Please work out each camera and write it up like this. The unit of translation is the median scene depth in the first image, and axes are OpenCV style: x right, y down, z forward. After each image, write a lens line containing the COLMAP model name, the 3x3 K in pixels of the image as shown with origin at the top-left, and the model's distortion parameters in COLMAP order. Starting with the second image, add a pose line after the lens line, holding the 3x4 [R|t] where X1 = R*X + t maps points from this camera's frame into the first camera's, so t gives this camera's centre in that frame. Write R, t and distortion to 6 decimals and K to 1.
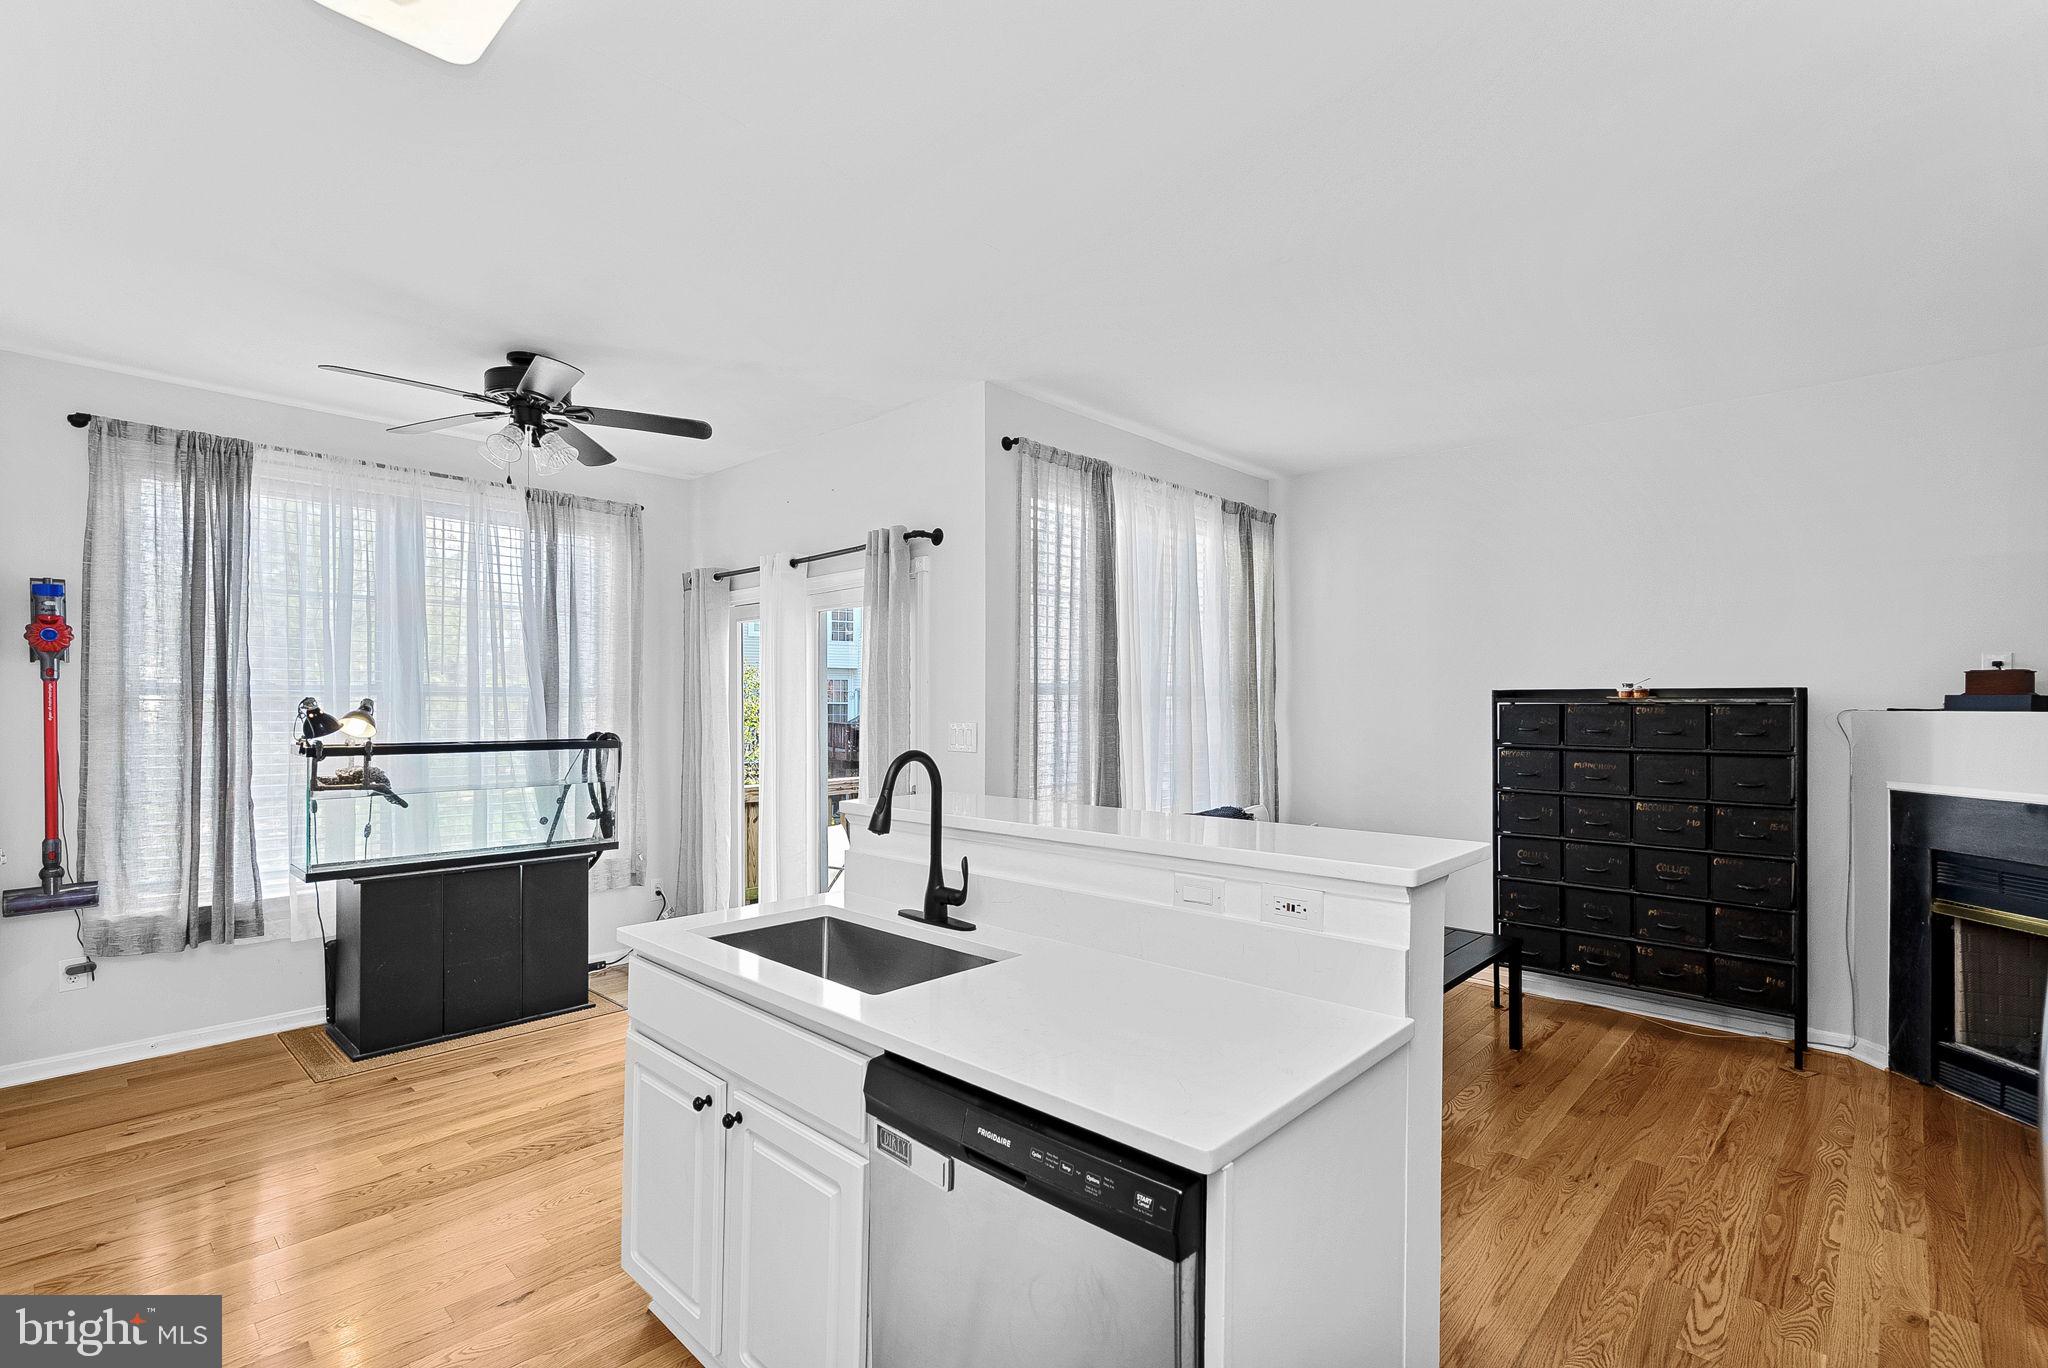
lens RADIAL K [[943.6, 0, 1015.8], [0, 943.6, 698.0], [0, 0, 1]] dist [-0.001674, 0.000015]
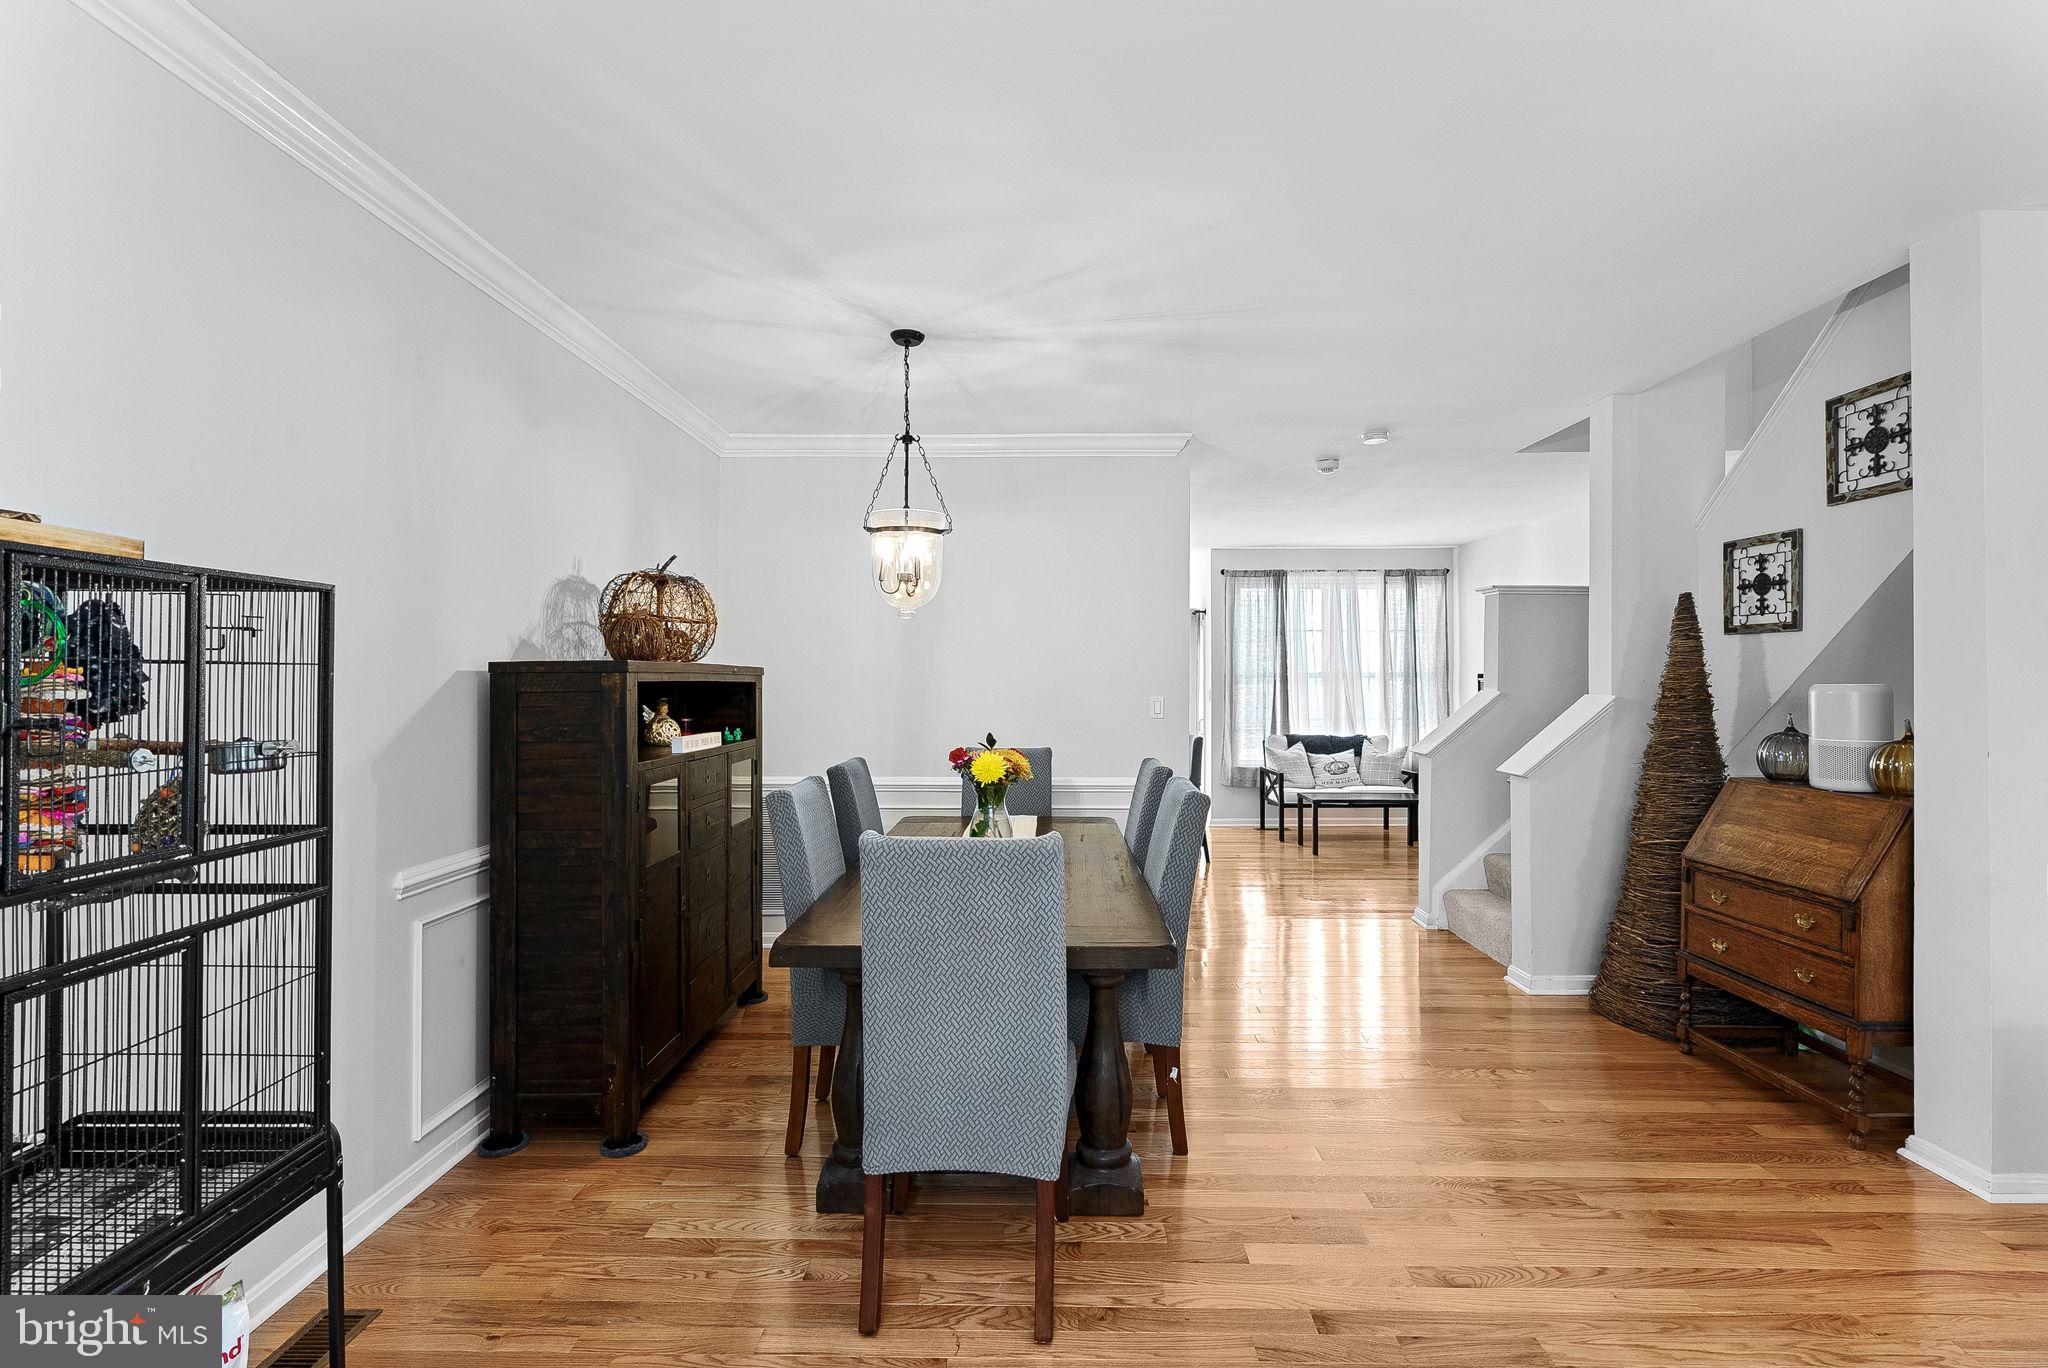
lens RADIAL K [[960.0, 0, 1024.0], [0, 960.0, 684.0], [0, 0, 1]] dist [0.000008, 0.000081]
pose [[0.676217, 0.000994, -0.736702, 1.463587], [0.006555, 0.999951, 0.007366, -0.008574], [0.736674, -0.009810, 0.676177, -1.028180]]
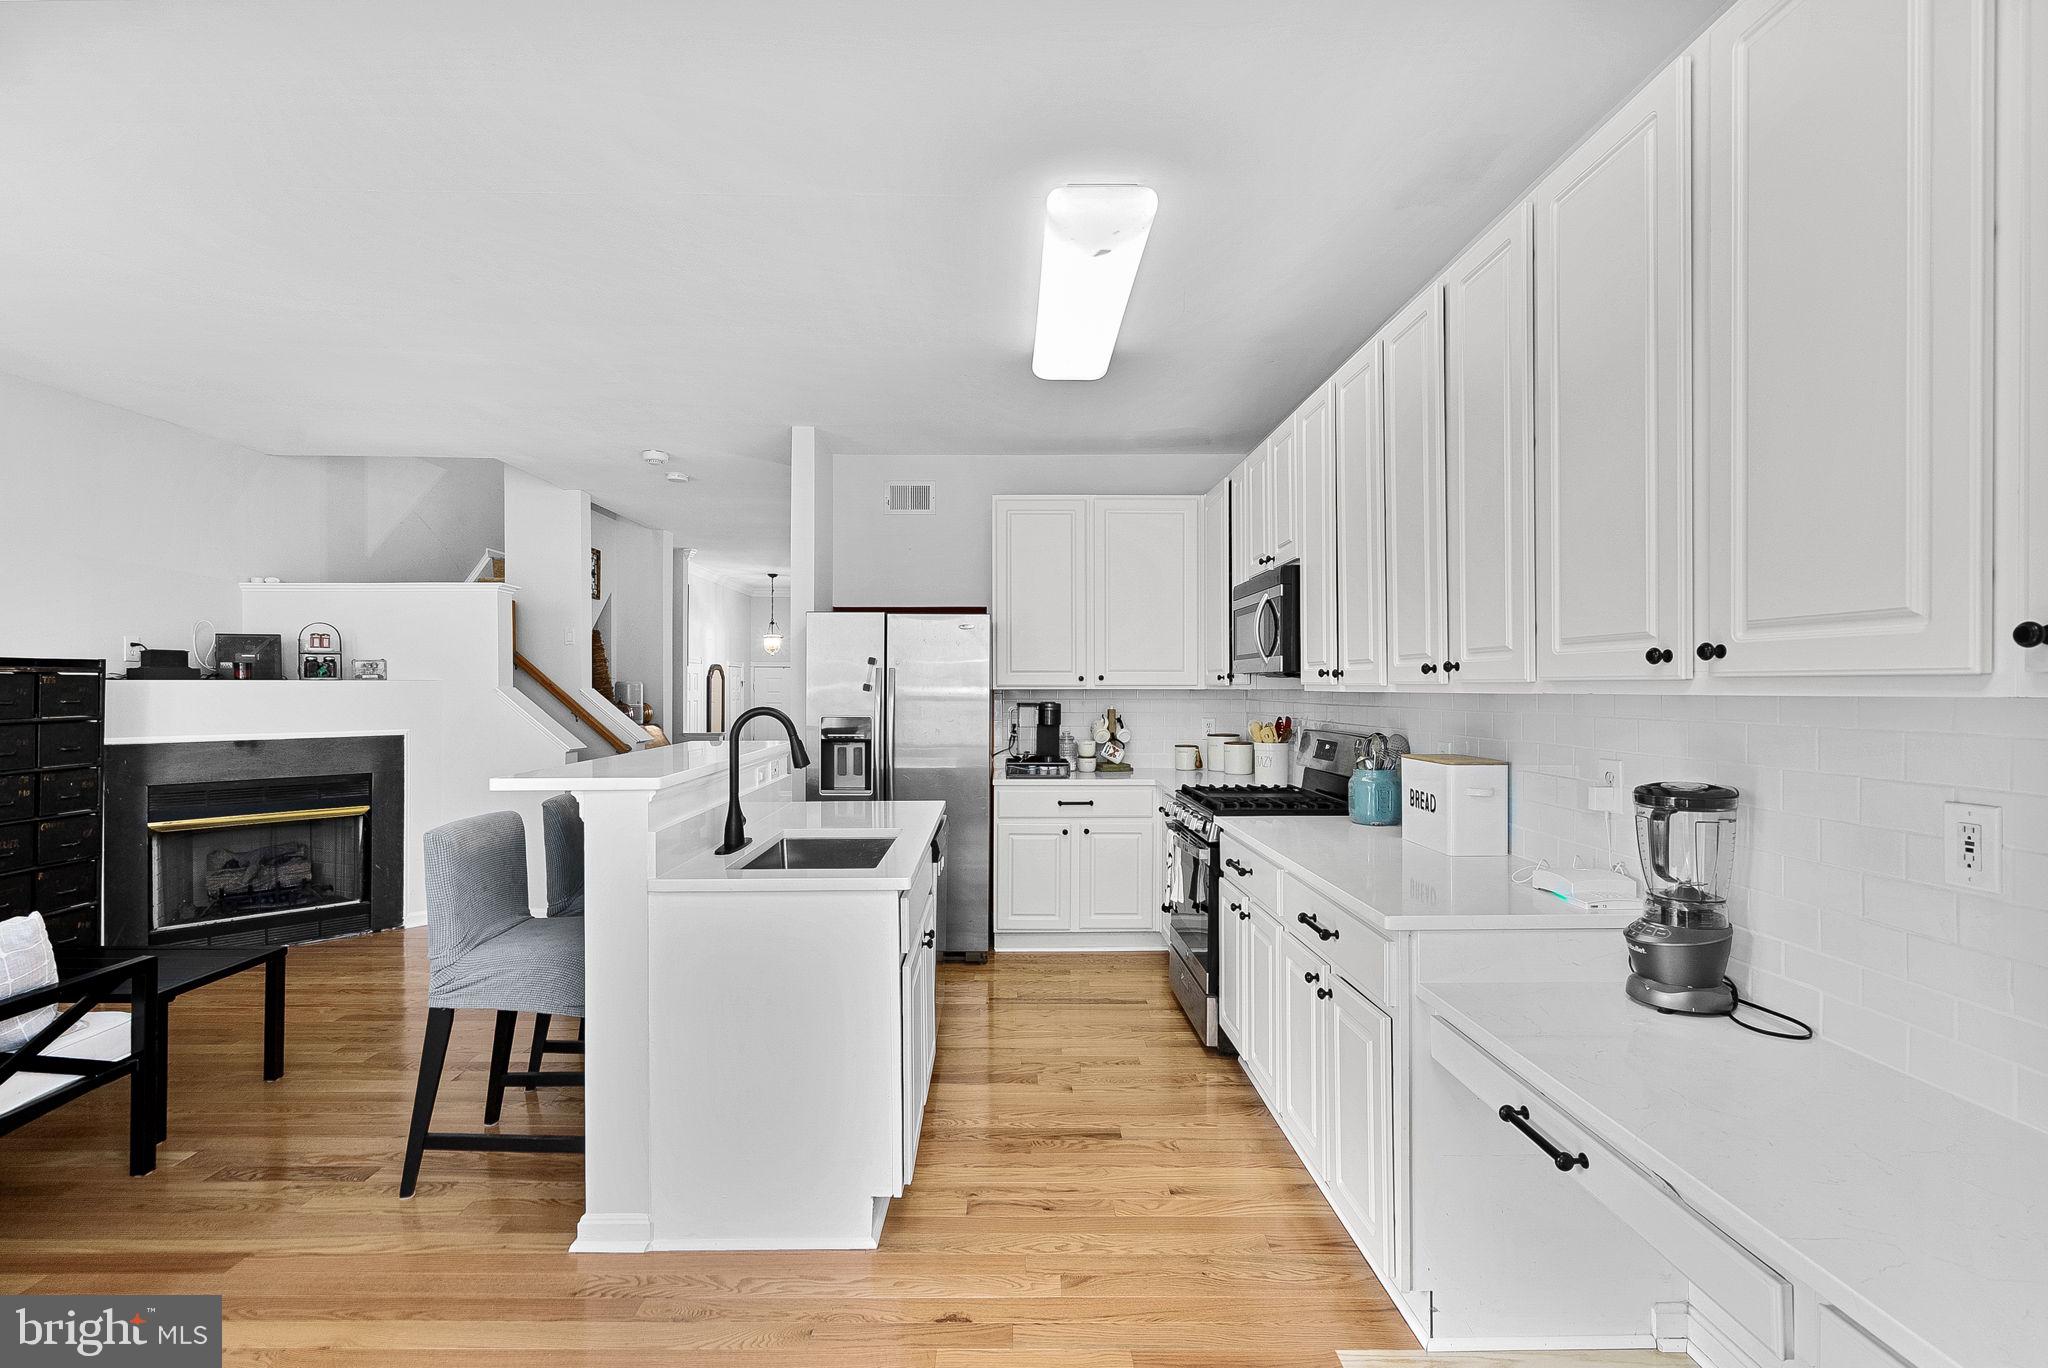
lens RADIAL K [[943.6, 0, 1015.8], [0, 943.6, 698.0], [0, 0, 1]] dist [-0.001674, 0.000015]
pose [[-0.690724, -0.017334, 0.722910, -0.722008], [-0.006933, 0.999825, 0.017349, 0.007404], [-0.723085, 0.006971, -0.690724, 0.933119]]
